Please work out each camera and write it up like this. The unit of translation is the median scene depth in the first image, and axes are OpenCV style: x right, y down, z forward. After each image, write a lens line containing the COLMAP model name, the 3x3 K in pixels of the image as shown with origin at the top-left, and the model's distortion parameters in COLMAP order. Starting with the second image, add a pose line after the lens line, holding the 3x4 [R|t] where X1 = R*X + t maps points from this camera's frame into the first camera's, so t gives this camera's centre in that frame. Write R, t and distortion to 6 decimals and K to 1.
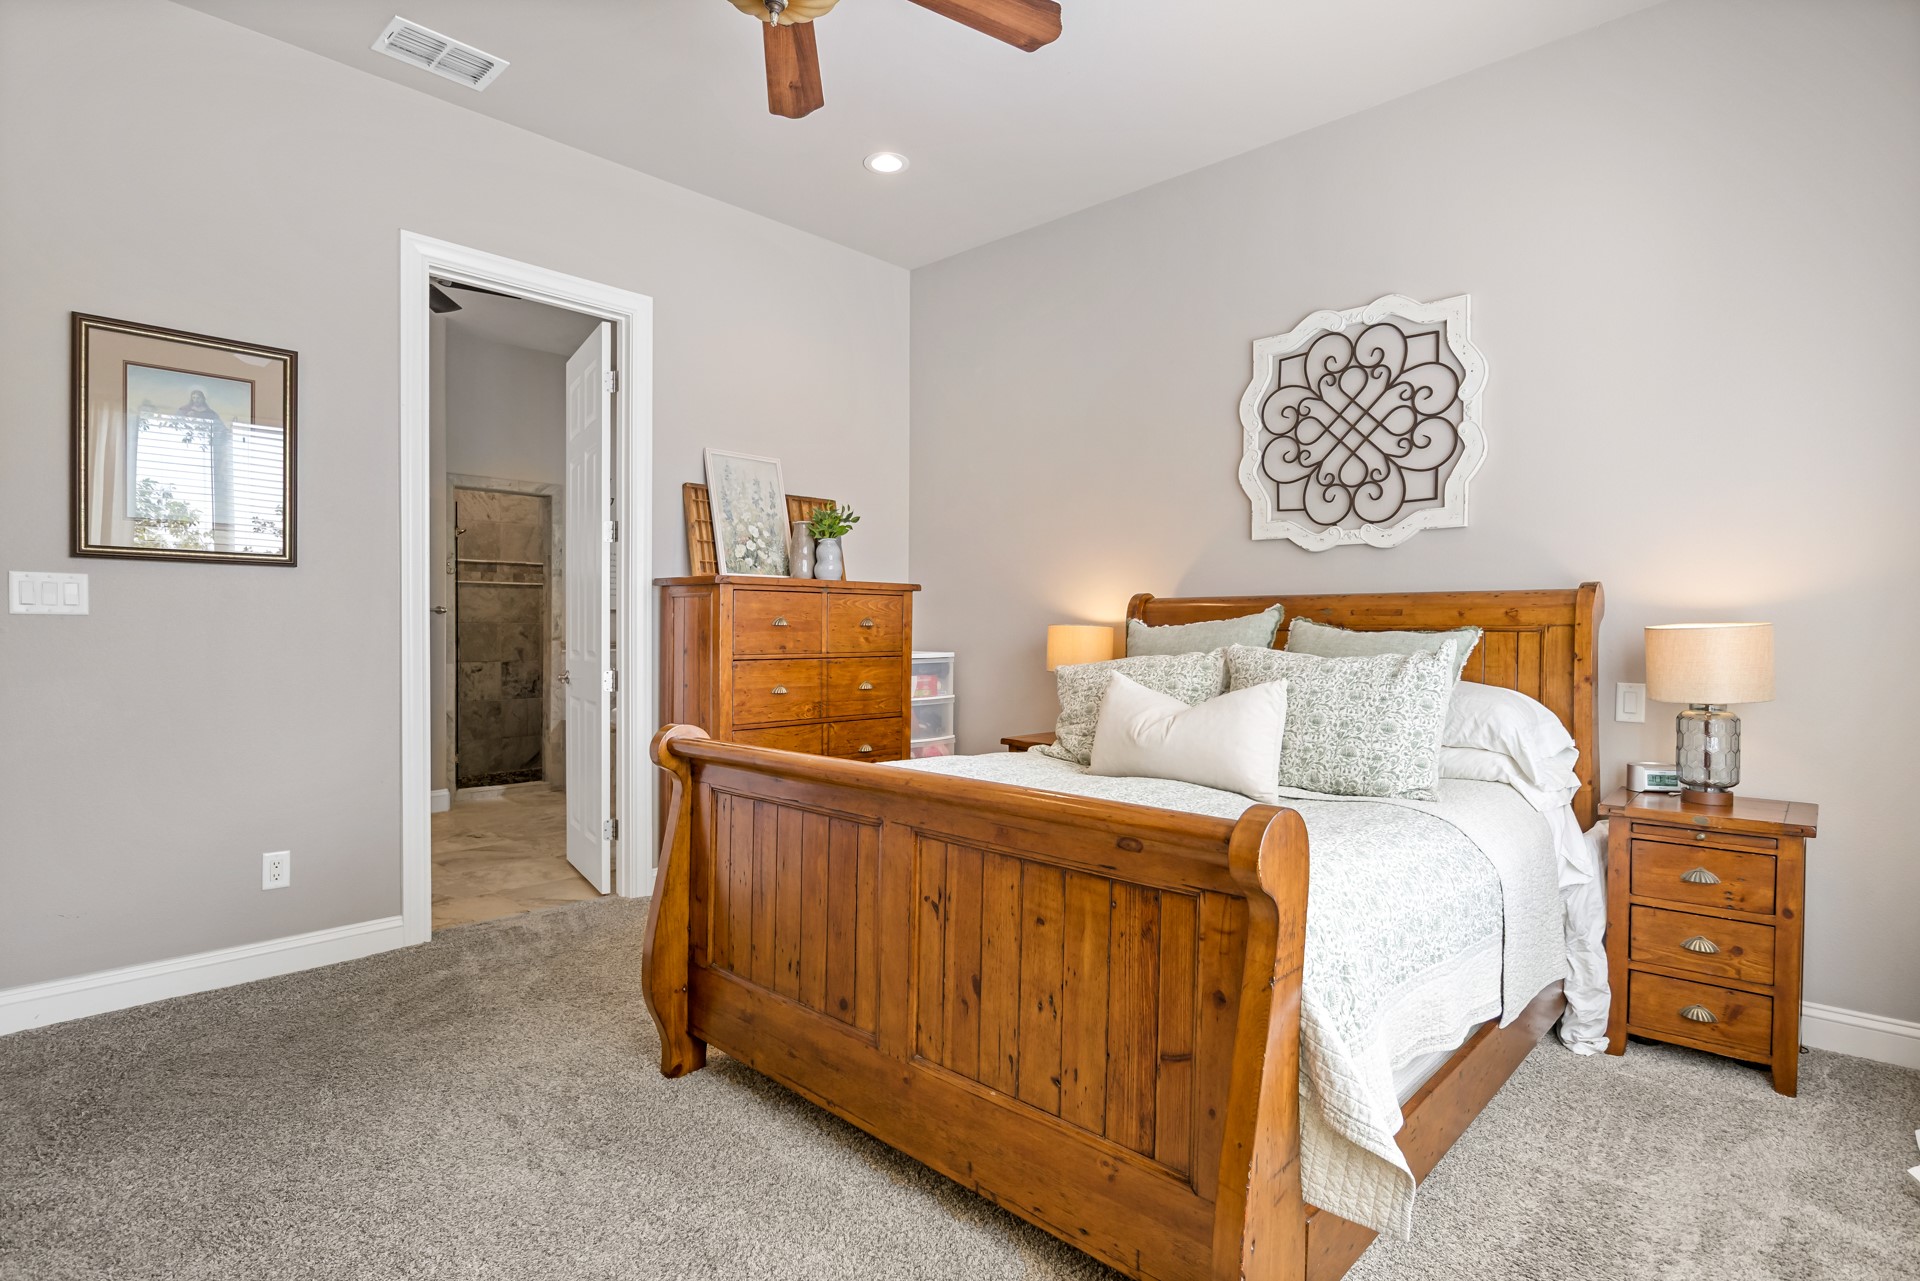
lens RADIAL K [[978.2, 0, 954.3], [0, 978.2, 638.1], [0, 0, 1]] dist [-0.003967, 0.000003]
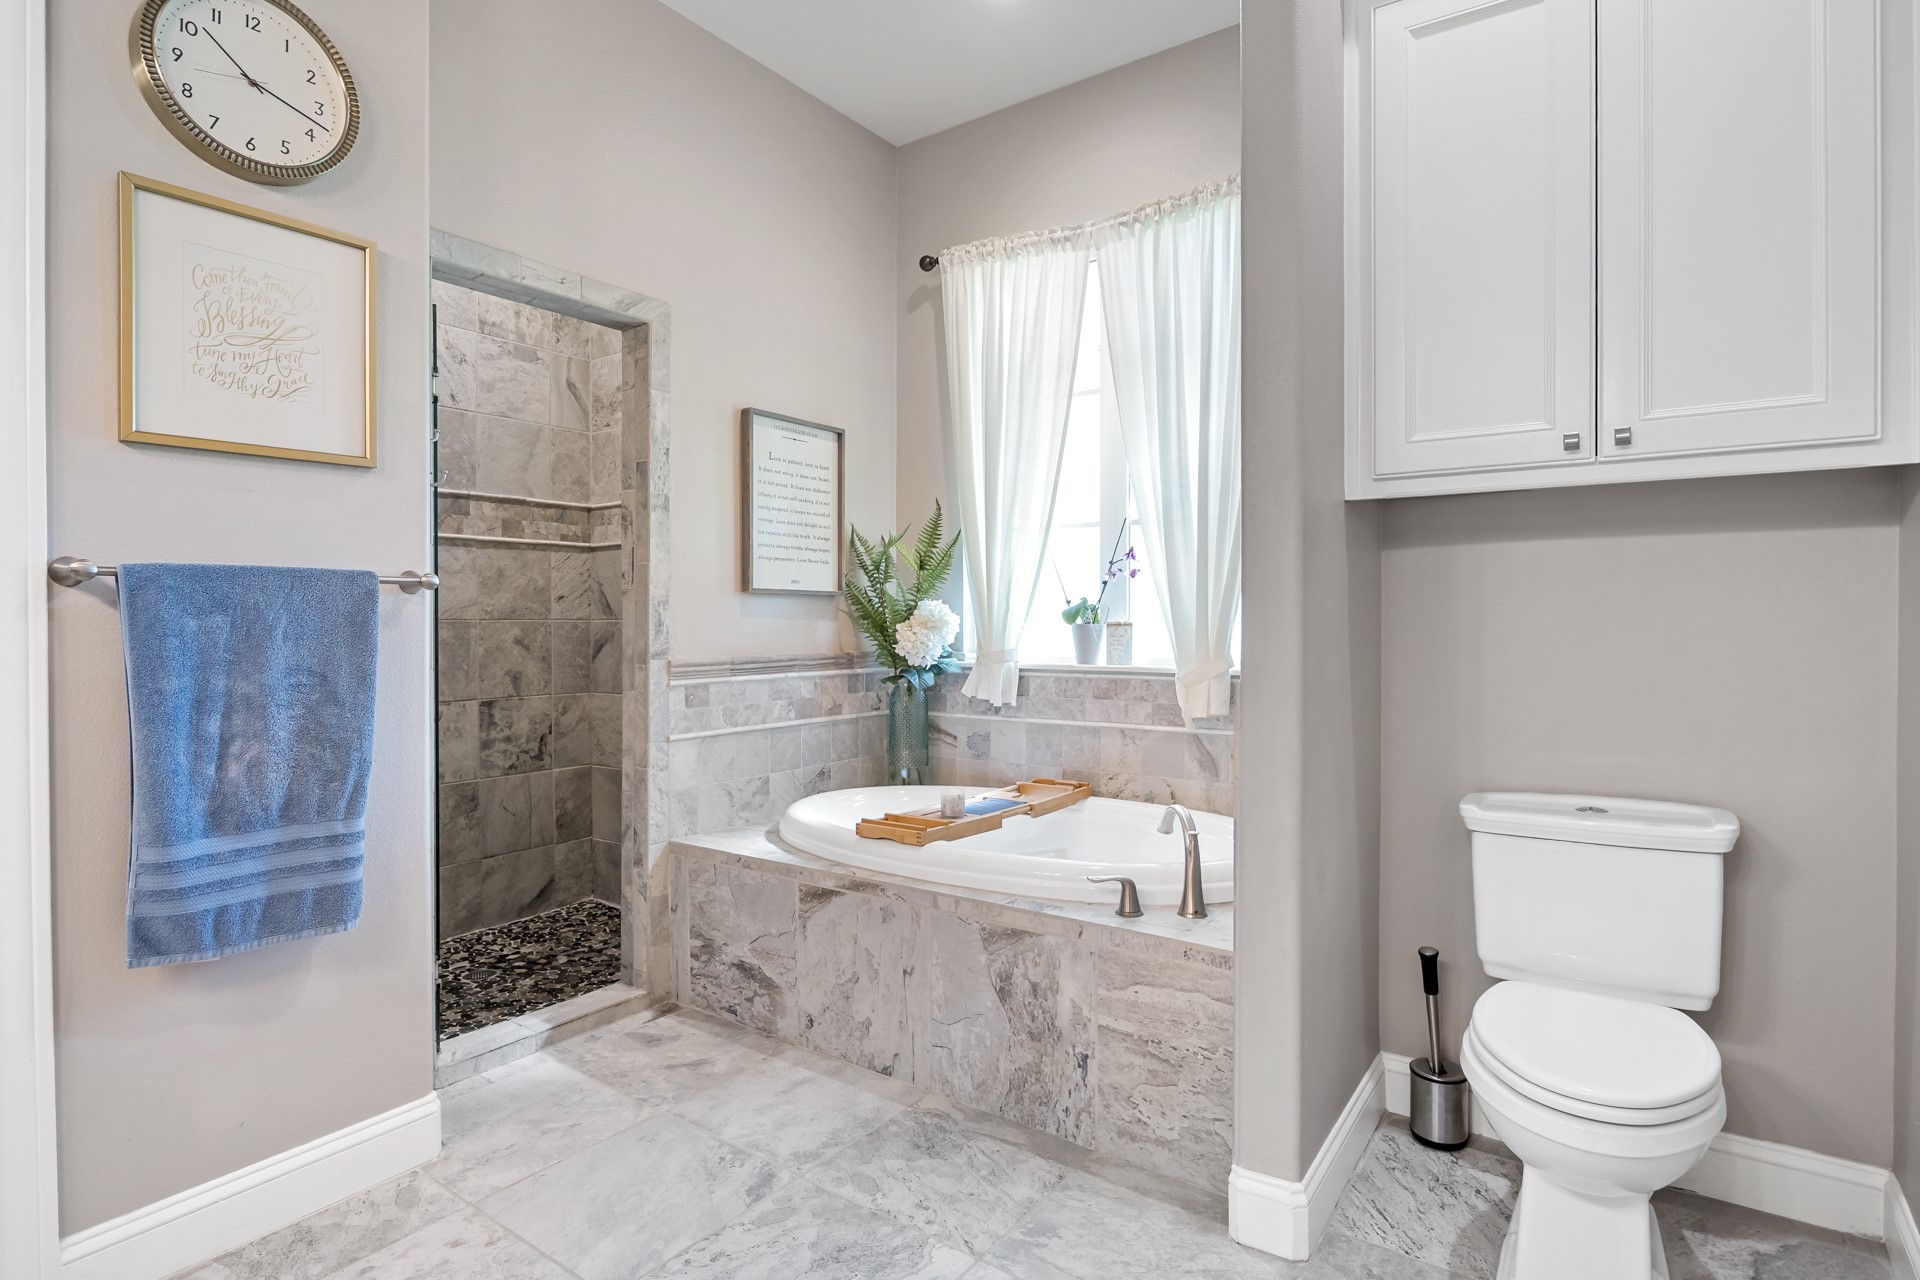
lens RADIAL K [[978.2, 0, 963.4], [0, 978.2, 629.8], [0, 0, 1]] dist [-0.003967, 0.000003]
pose [[0.988958, -0.003810, 0.148147, -0.284938], [0.005016, 0.999957, -0.007771, -0.005592], [-0.148111, 0.008428, 0.988935, 0.465107]]
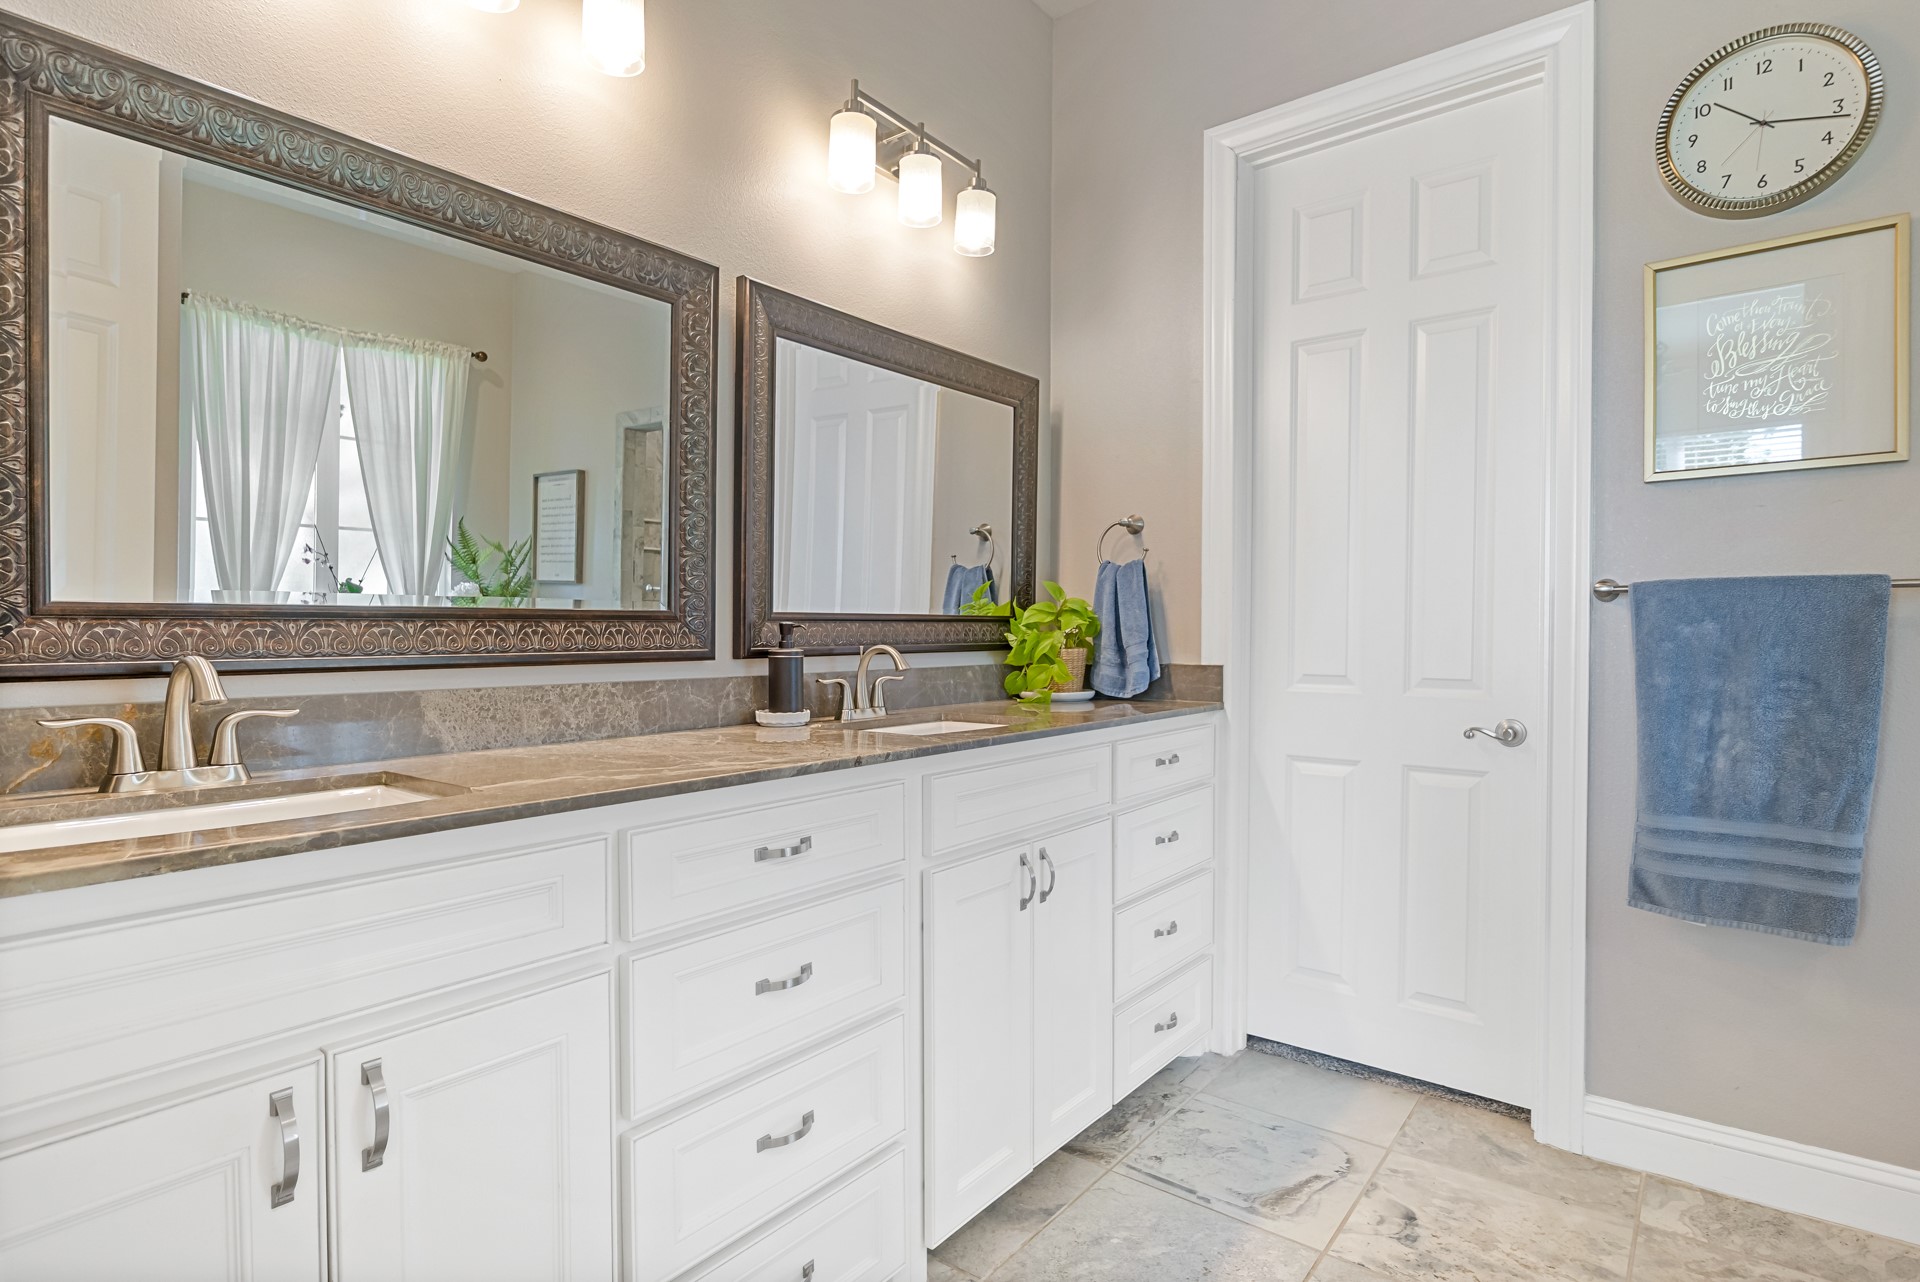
lens RADIAL K [[978.2, 0, 960.9], [0, 978.2, 640.6], [0, 0, 1]] dist [-0.003967, 0.000003]
pose [[0.098520, 0.004225, -0.995126, -0.121260], [-0.013166, 0.999909, 0.002942, -0.004801], [0.995048, 0.012812, 0.098567, 0.513652]]
